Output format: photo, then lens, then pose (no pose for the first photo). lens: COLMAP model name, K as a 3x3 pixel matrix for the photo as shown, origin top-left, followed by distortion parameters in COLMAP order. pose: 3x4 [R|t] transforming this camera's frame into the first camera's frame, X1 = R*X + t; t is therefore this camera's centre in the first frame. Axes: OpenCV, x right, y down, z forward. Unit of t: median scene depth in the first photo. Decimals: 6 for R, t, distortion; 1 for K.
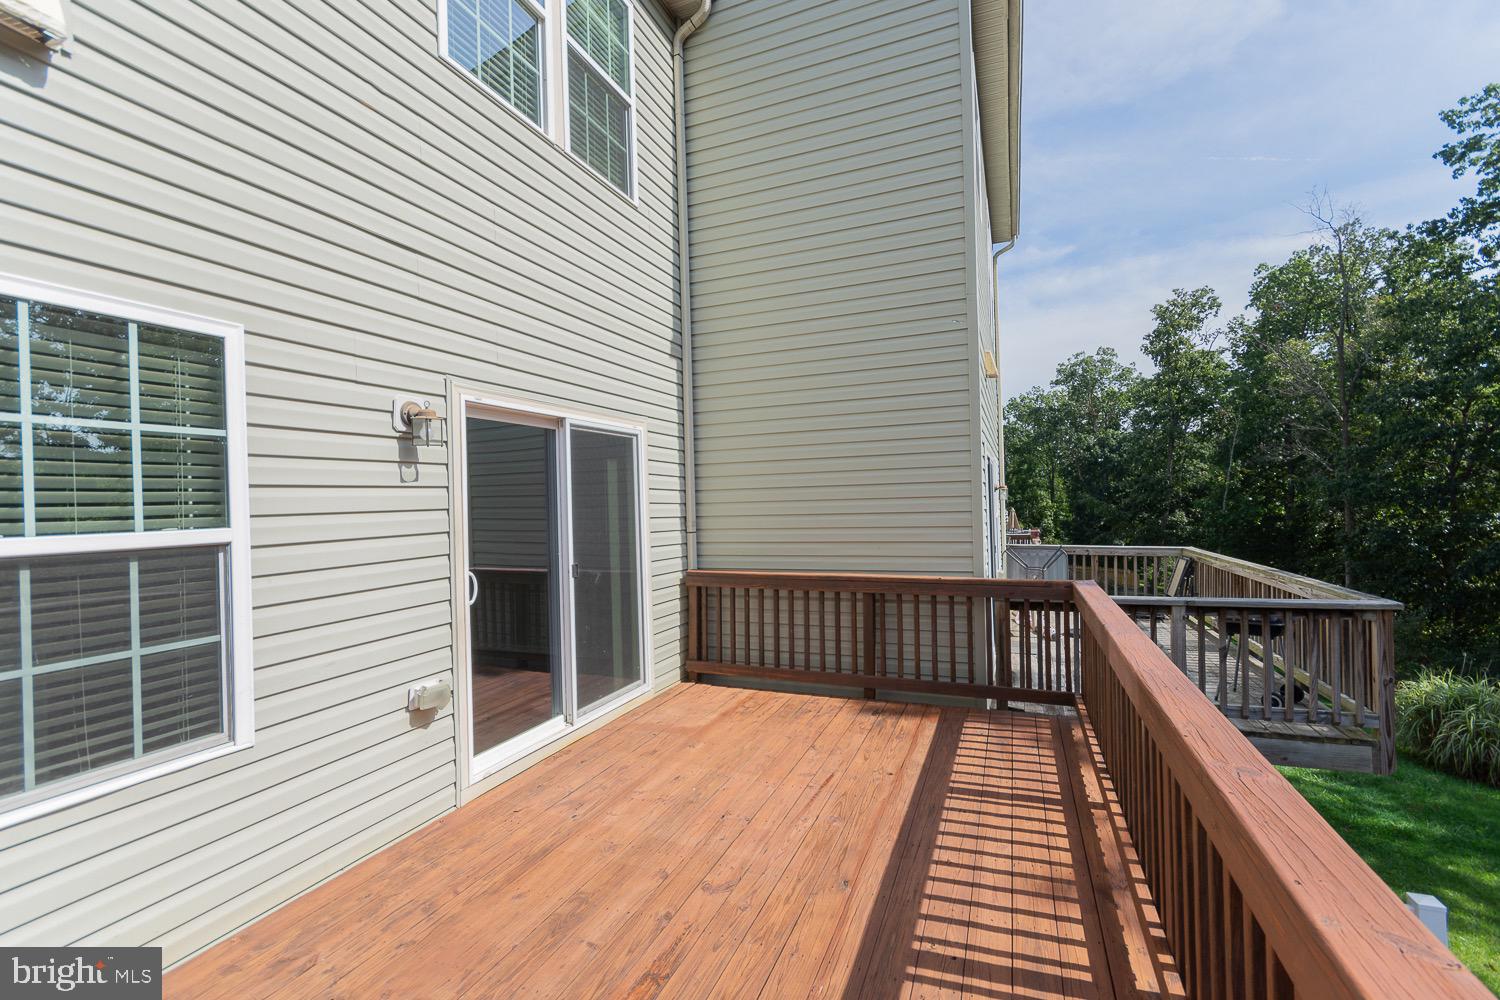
lens RADIAL K [[664.1, 0, 749.2], [0, 664.1, 499.4], [0, 0, 1]] dist [0.001845, 0.000389]
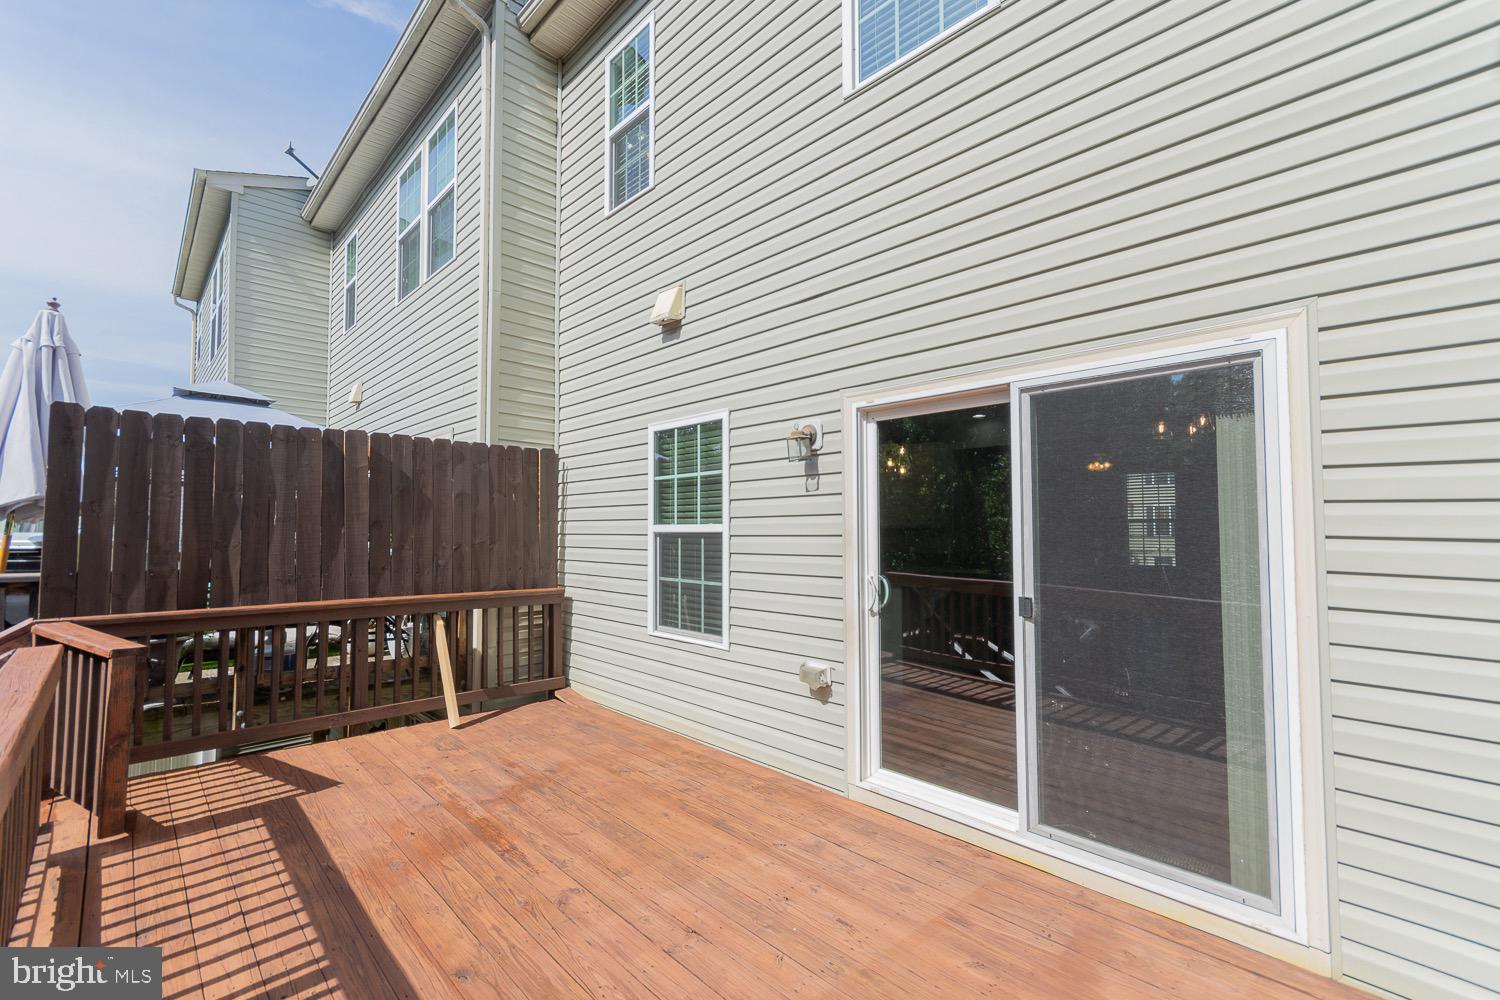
lens RADIAL K [[650.6, 0, 747.0], [0, 650.6, 504.5], [0, 0, 1]] dist [0.000286, 0.000116]
pose [[-0.419319, -0.008263, -0.907801, 0.611837], [0.014432, 0.999772, -0.015766, 0.014570], [0.907724, -0.019712, -0.419104, 1.397448]]
